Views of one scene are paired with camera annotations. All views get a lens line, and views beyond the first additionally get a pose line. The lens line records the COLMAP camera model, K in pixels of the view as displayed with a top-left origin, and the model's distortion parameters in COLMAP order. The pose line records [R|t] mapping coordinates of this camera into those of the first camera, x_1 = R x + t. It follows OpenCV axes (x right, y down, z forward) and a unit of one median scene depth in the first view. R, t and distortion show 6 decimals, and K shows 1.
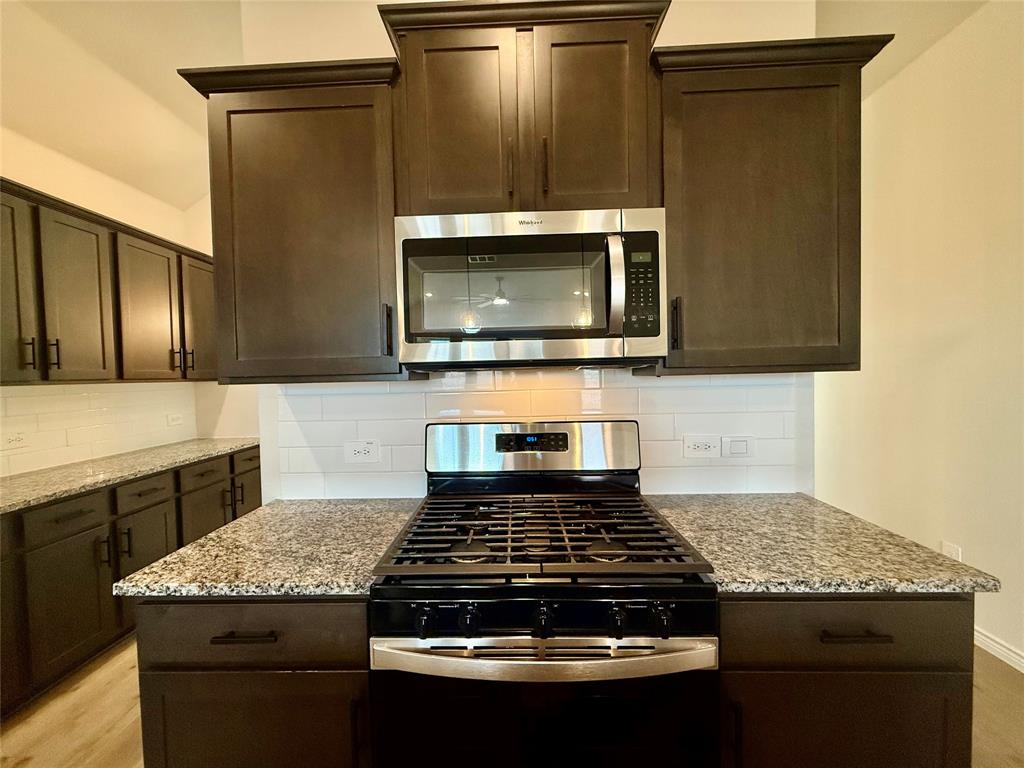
lens RADIAL K [[404.6, 0, 511.4], [0, 404.6, 390.4], [0, 0, 1]] dist [0.000174, -0.000643]
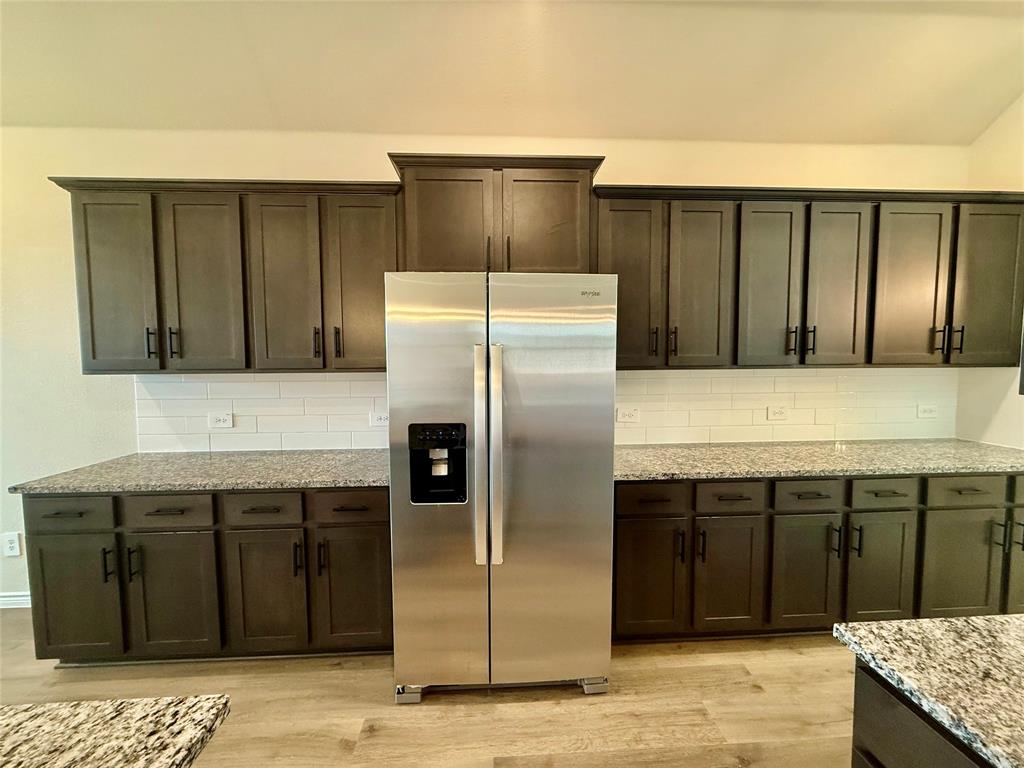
lens RADIAL K [[415.0, 0, 503.4], [0, 415.0, 380.5], [0, 0, 1]] dist [0.000010, 0.001096]
pose [[0.080497, 0.071735, -0.994170, -0.098952], [-0.036774, 0.996942, 0.068957, -0.030146], [0.996076, 0.031009, 0.082889, 0.103593]]
